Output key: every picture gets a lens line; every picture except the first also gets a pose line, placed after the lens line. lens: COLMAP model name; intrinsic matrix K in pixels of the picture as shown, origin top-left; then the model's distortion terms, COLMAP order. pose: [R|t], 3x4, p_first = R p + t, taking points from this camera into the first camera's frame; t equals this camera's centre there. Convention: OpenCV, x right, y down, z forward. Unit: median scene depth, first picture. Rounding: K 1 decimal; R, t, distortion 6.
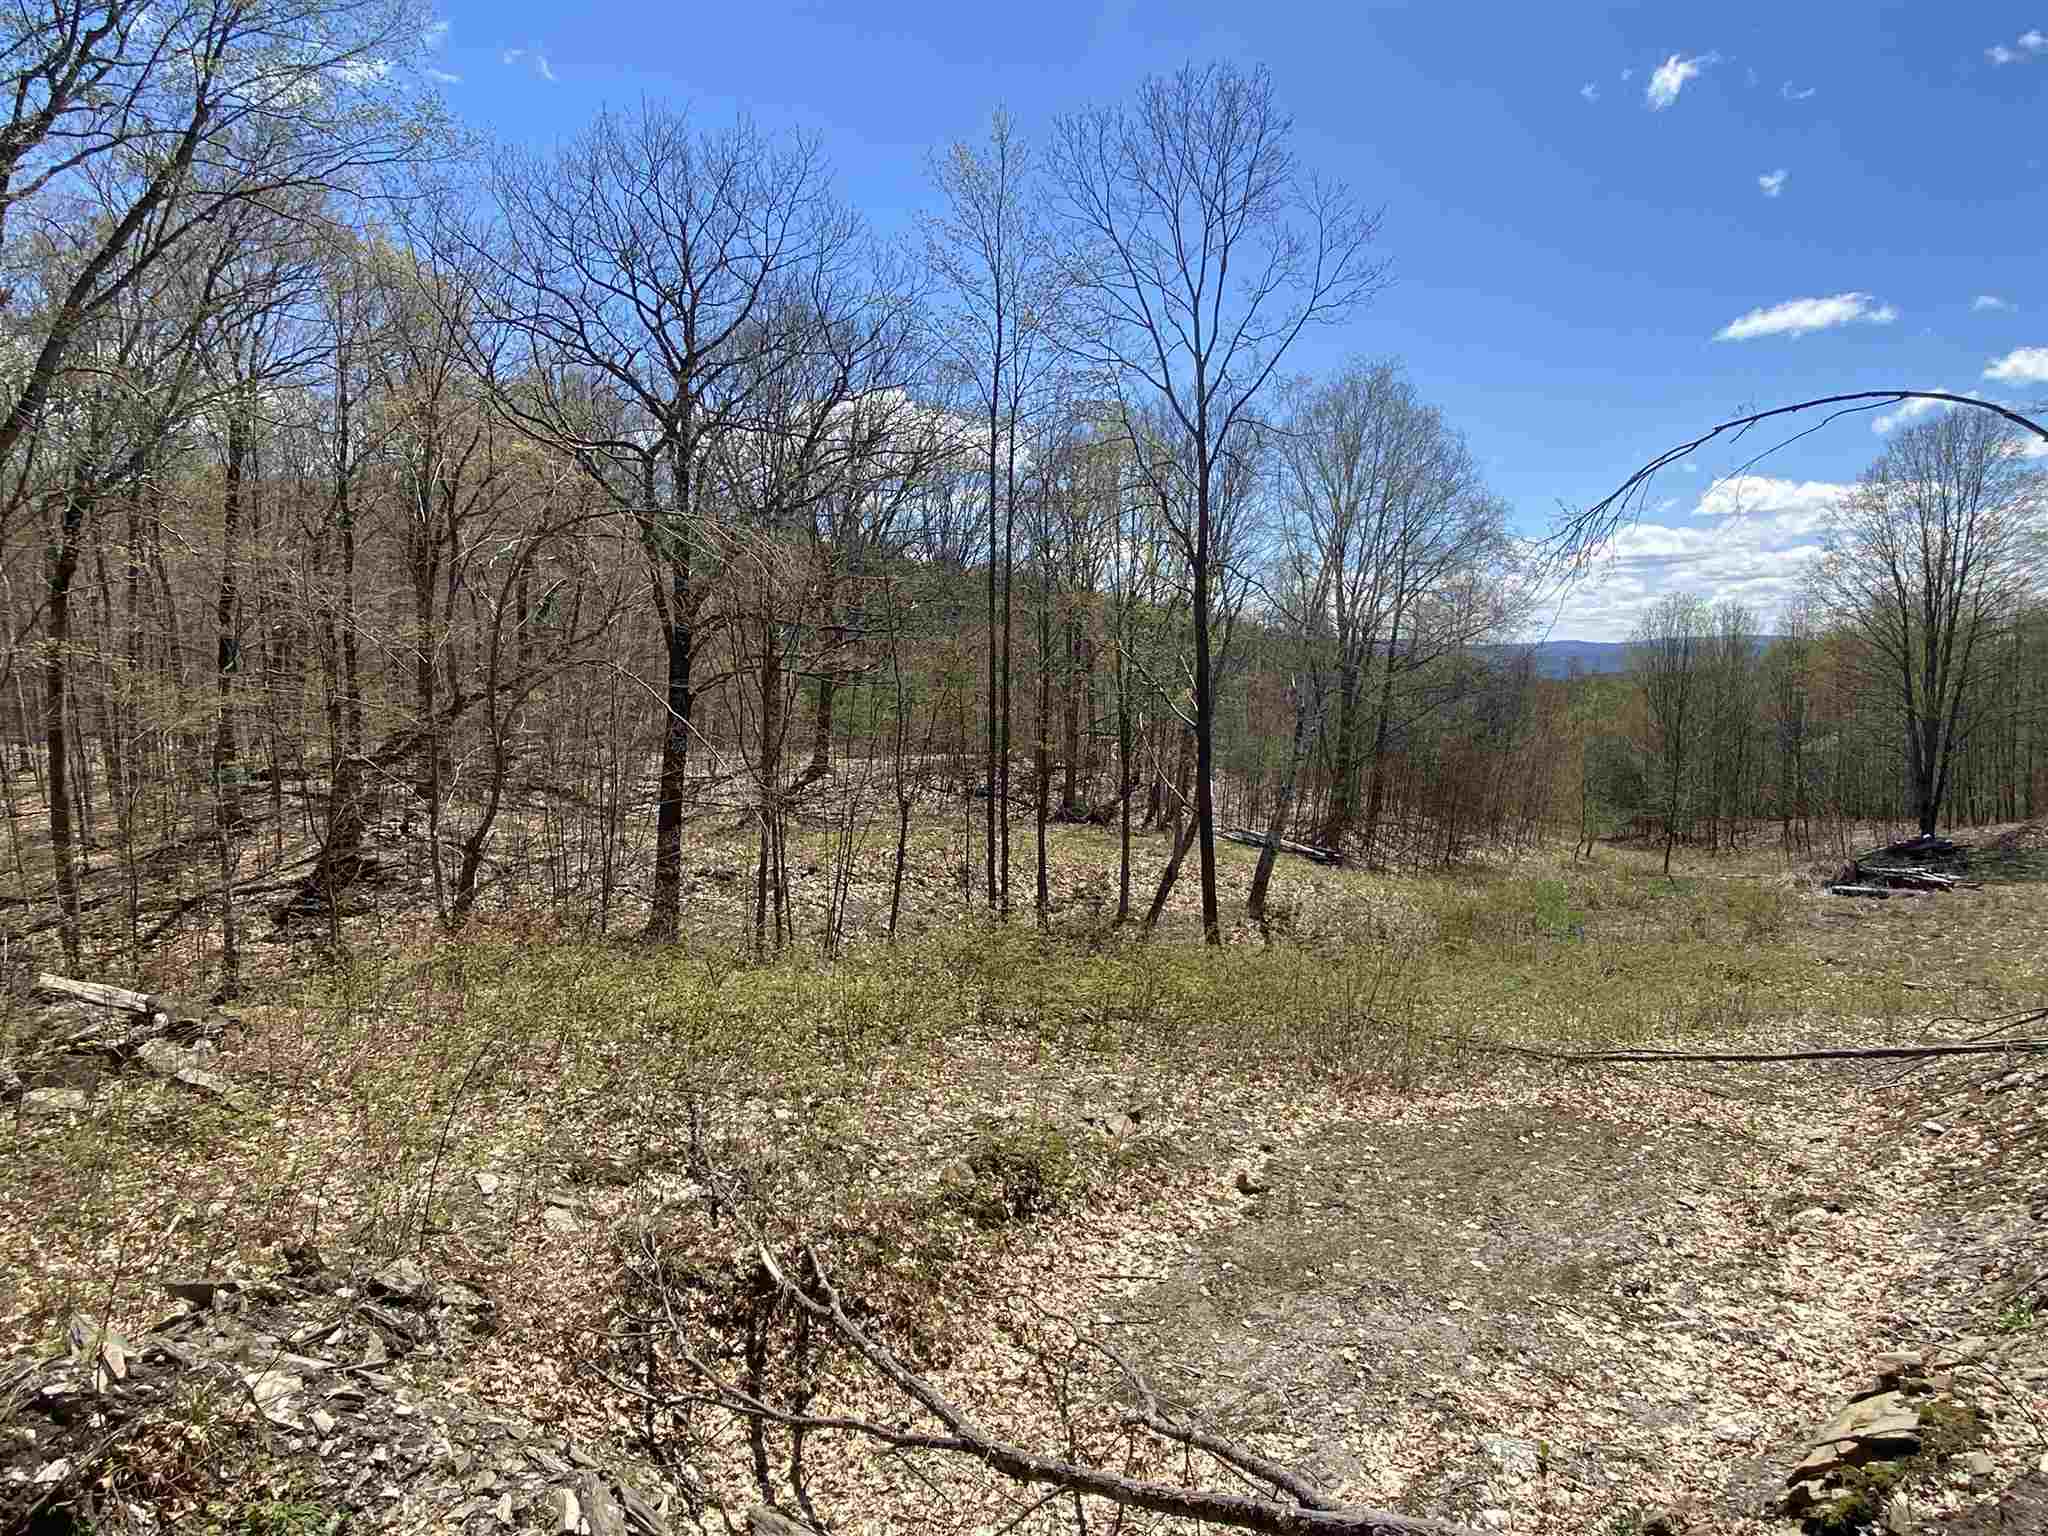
lens RADIAL K [[1238.5, 0, 1021.7], [0, 1238.5, 768.3], [0, 0, 1]] dist [-0.002452, -0.003243]
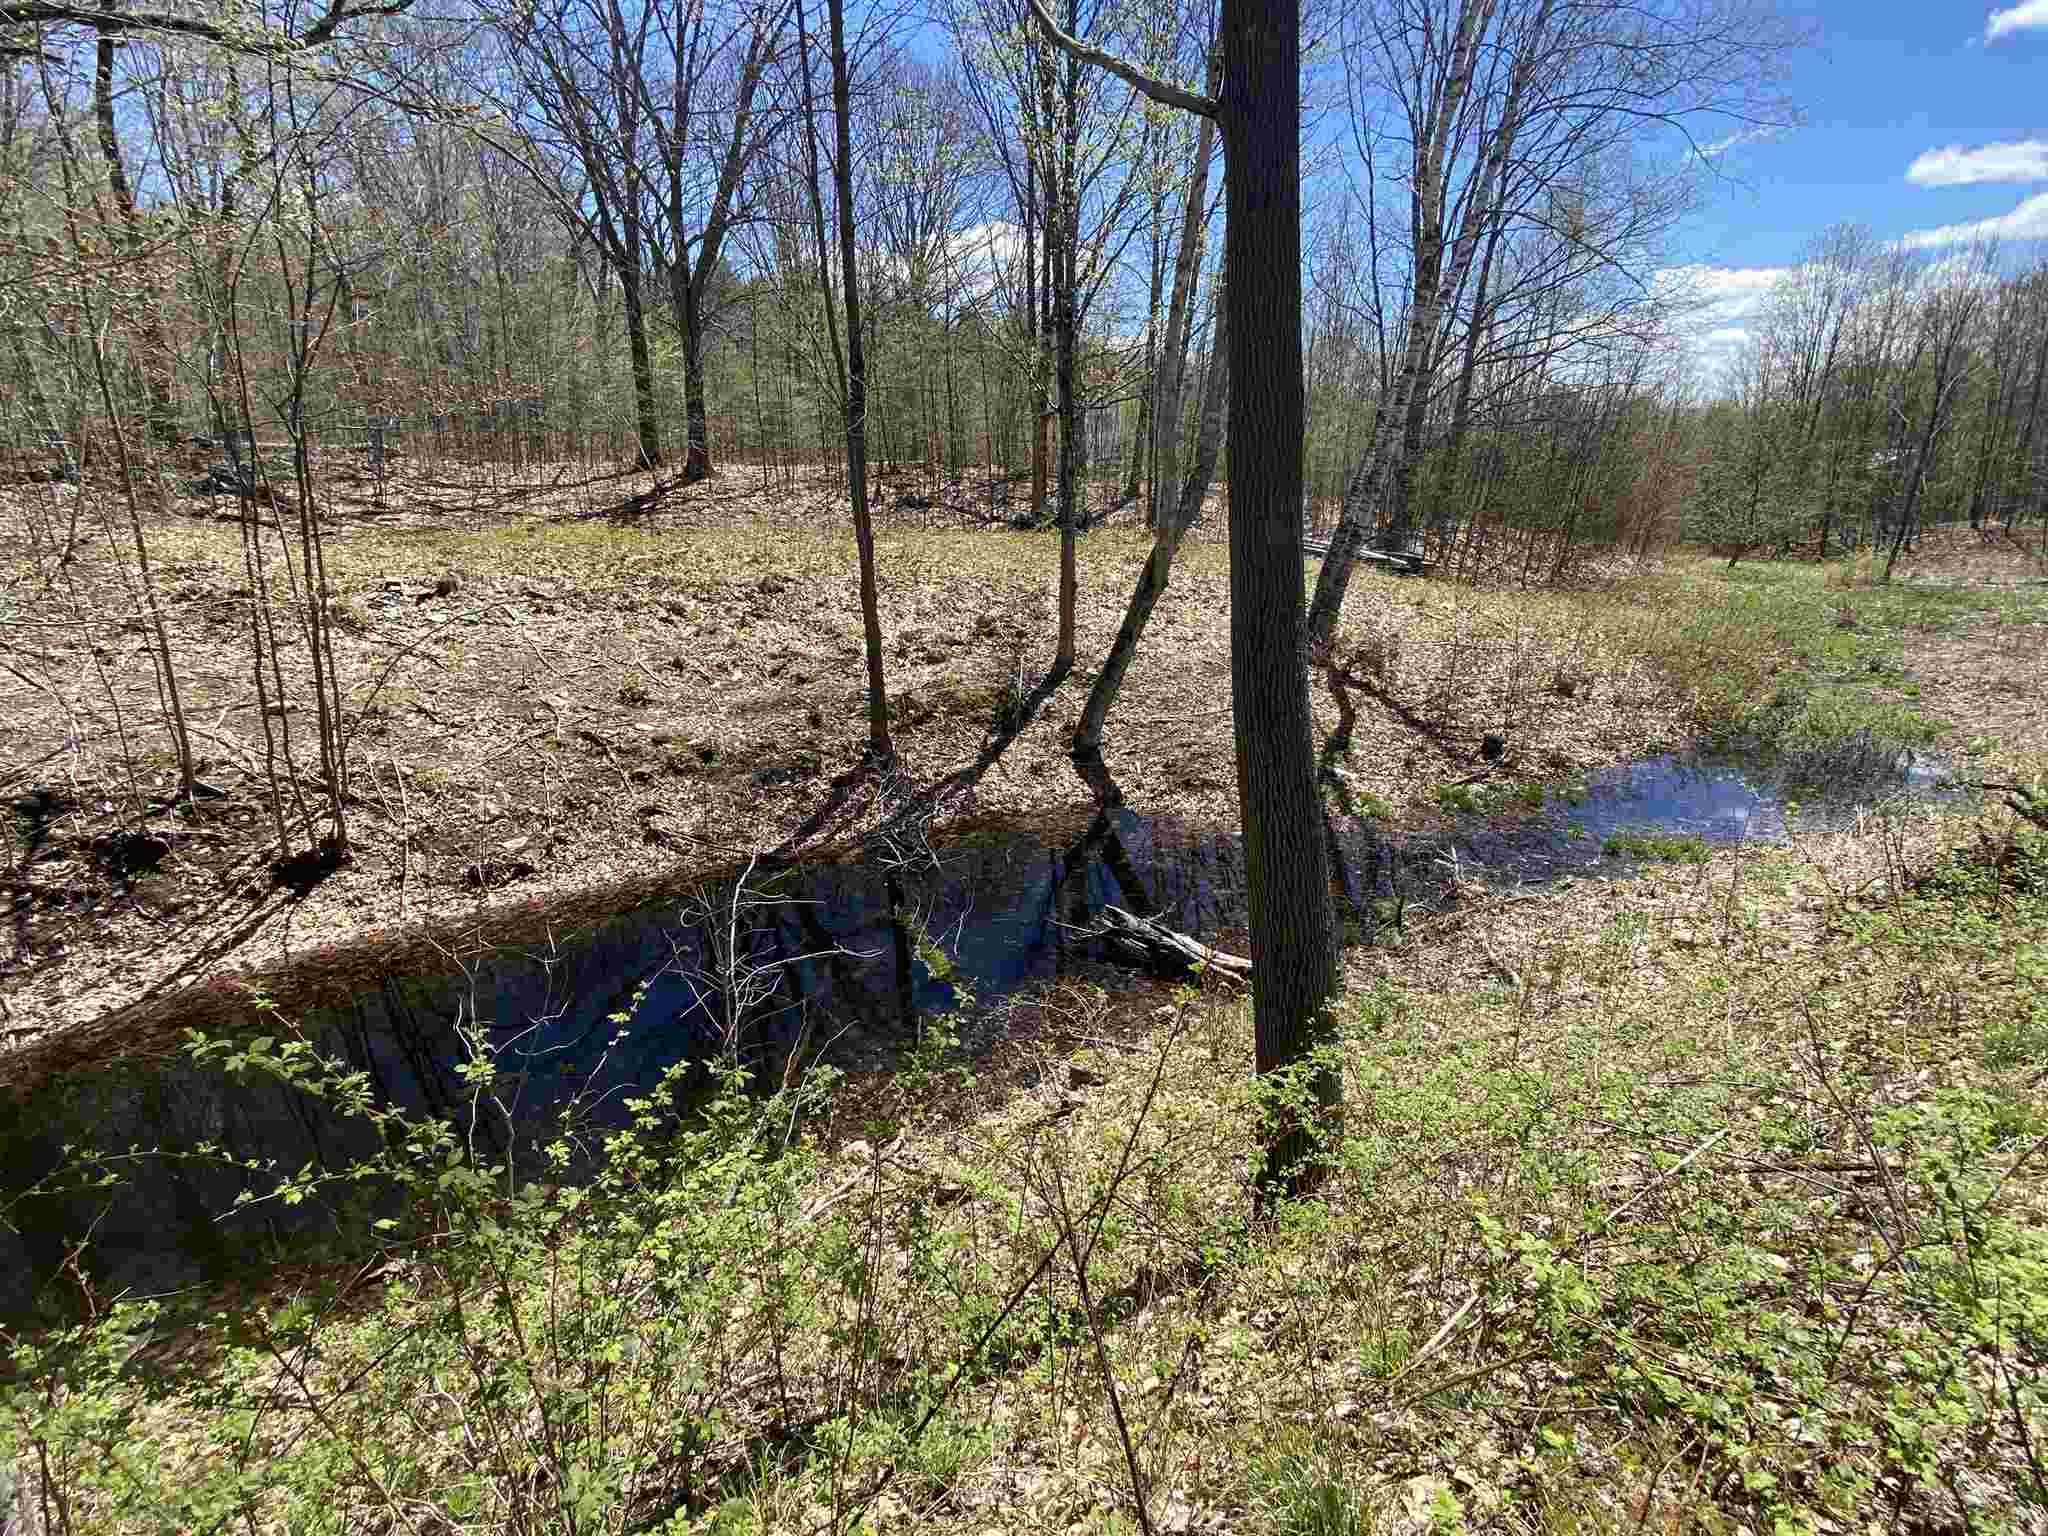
lens RADIAL K [[962.9, 0, 1028.3], [0, 962.9, 764.0], [0, 0, 1]] dist [0.003007, 0.000030]
pose [[0.998638, -0.010107, -0.051184, 0.074366], [0.021818, 0.972052, 0.233750, 0.052981], [0.047391, -0.234549, 0.970949, 0.498636]]
